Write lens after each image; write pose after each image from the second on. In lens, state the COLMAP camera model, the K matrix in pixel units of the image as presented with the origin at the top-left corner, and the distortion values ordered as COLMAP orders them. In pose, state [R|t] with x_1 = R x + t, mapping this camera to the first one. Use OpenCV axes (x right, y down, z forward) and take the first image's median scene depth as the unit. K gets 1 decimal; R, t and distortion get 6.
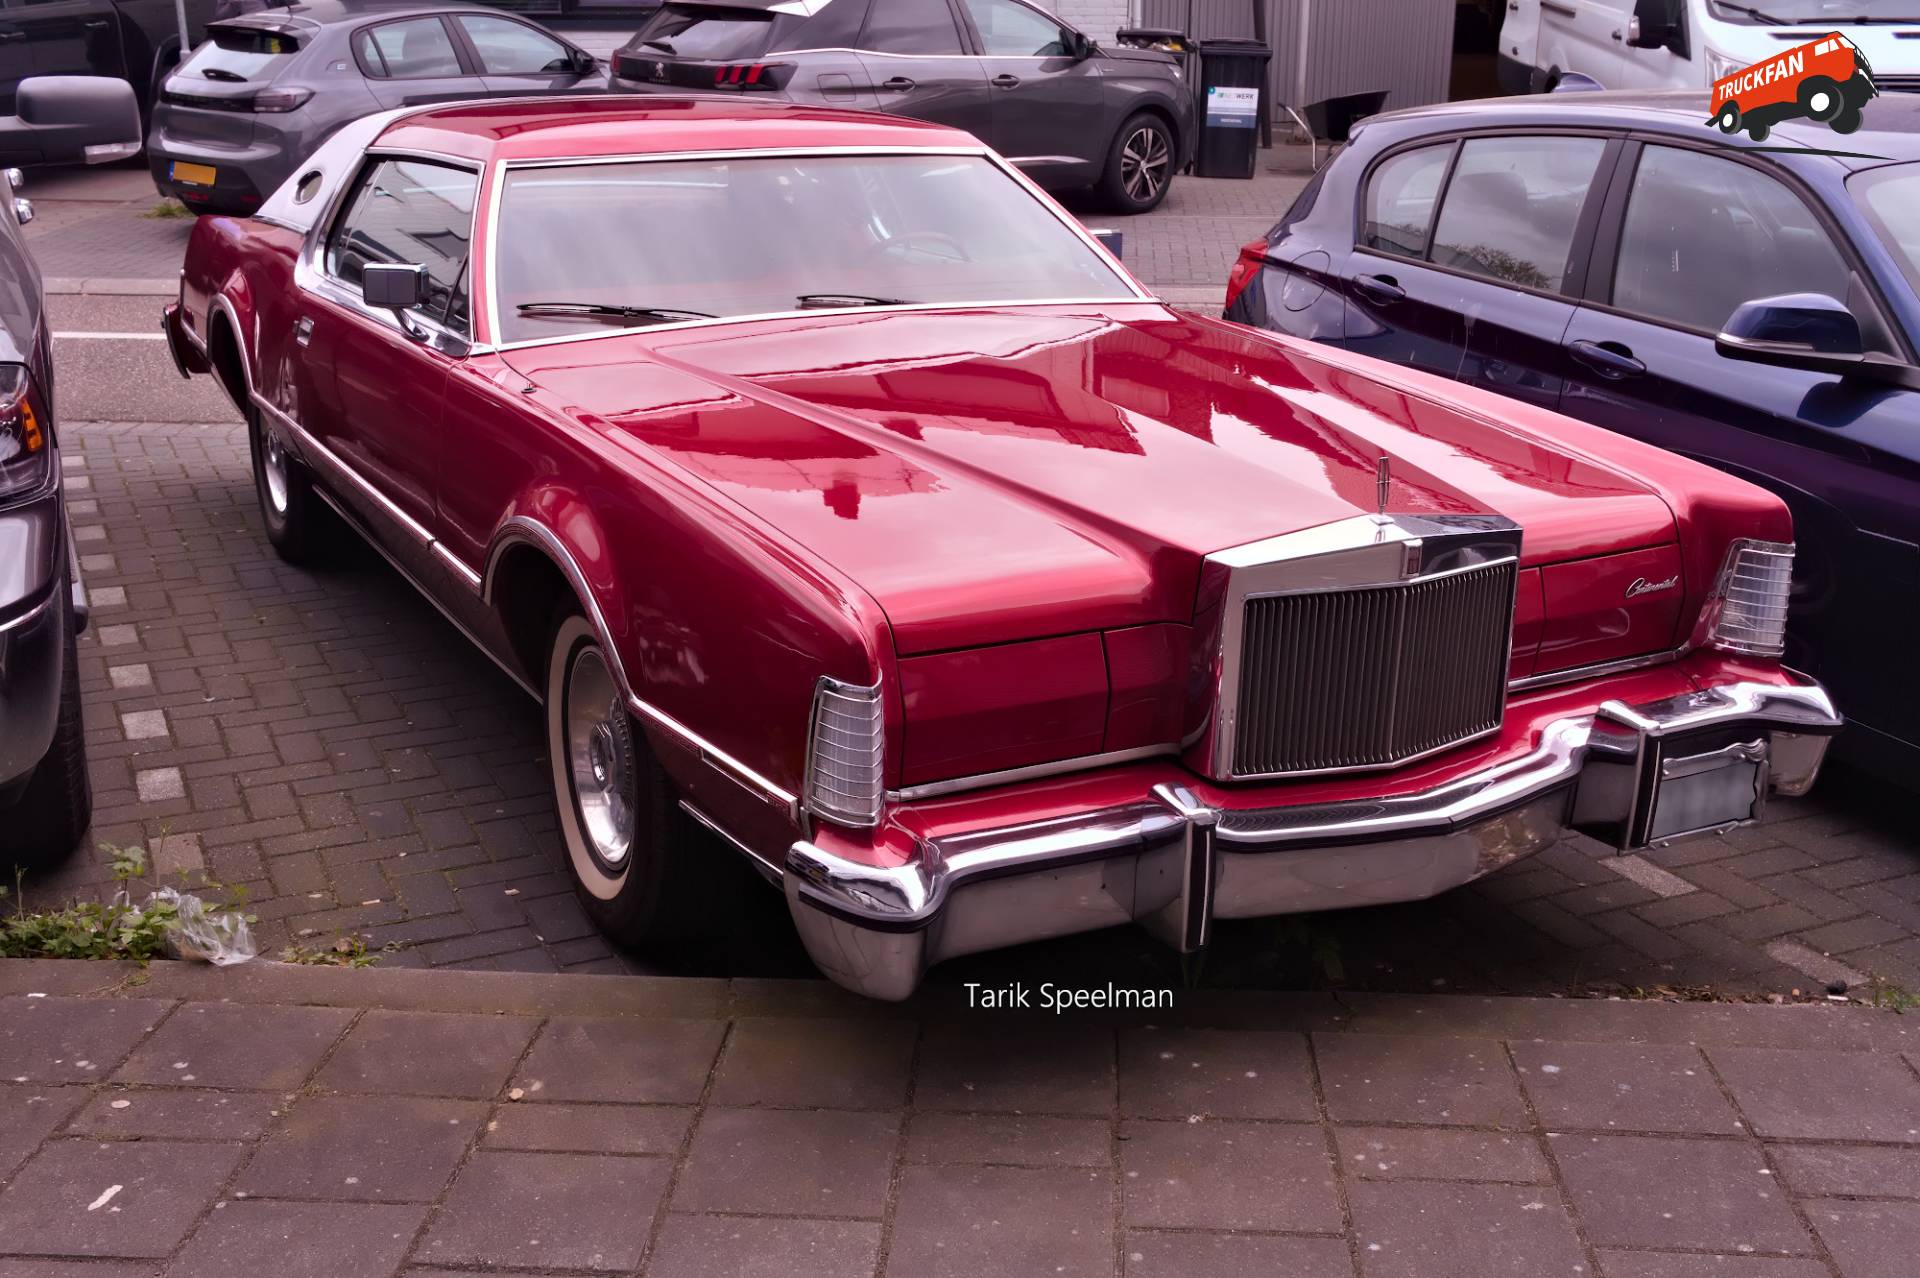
lens RADIAL K [[2077.6, 0, 960.0], [0, 2077.6, 639.0], [0, 0, 1]] dist [-0.010717, 0.055752]
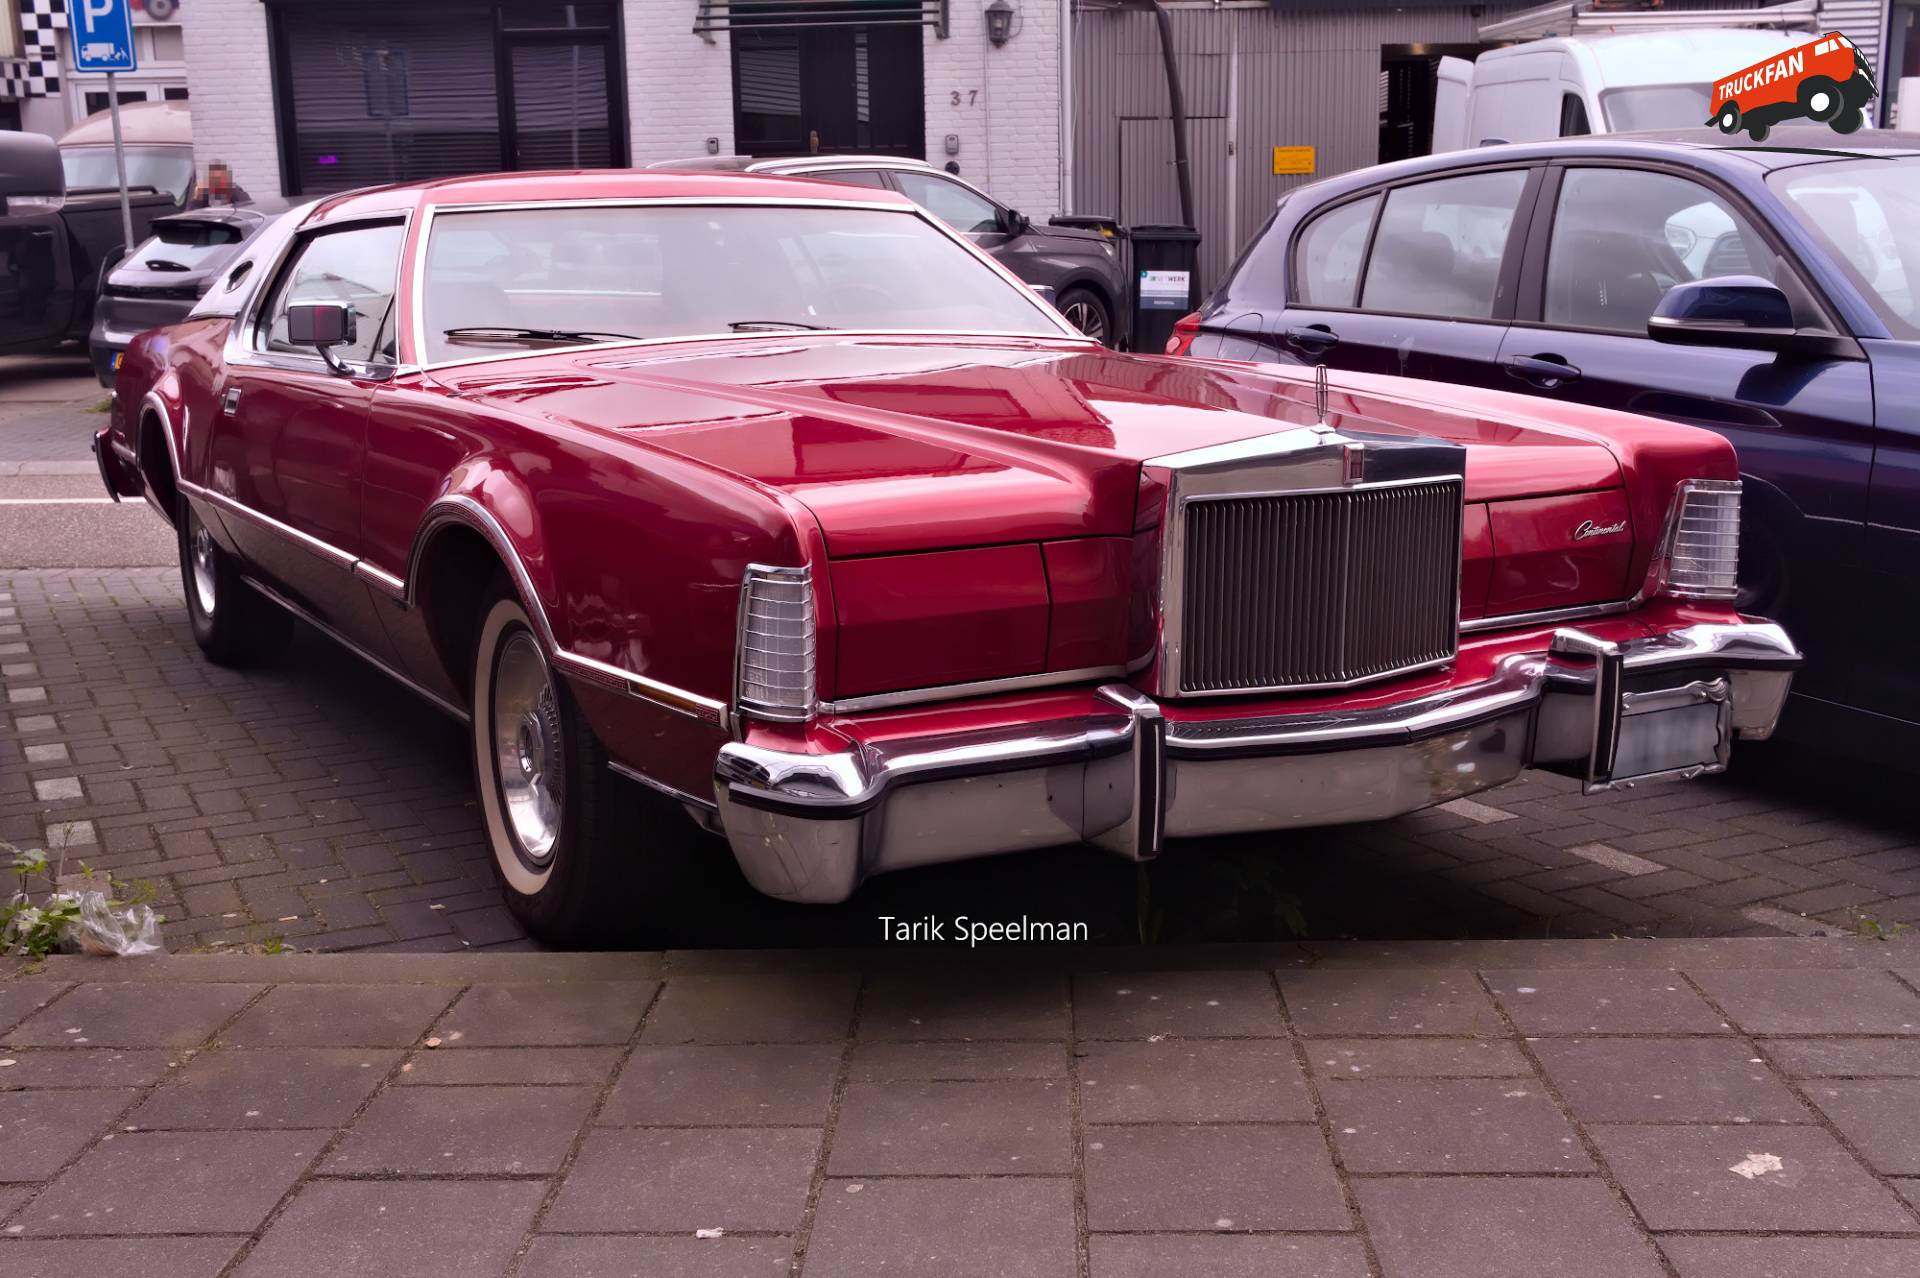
lens RADIAL K [[2077.6, 0, 960.0], [0, 2077.6, 639.0], [0, 0, 1]] dist [-0.010717, 0.055752]
pose [[0.999349, -0.026498, 0.024500, 0.005112], [0.029051, 0.993449, -0.110526, 0.128095], [-0.021411, 0.111166, 0.993571, 0.036496]]
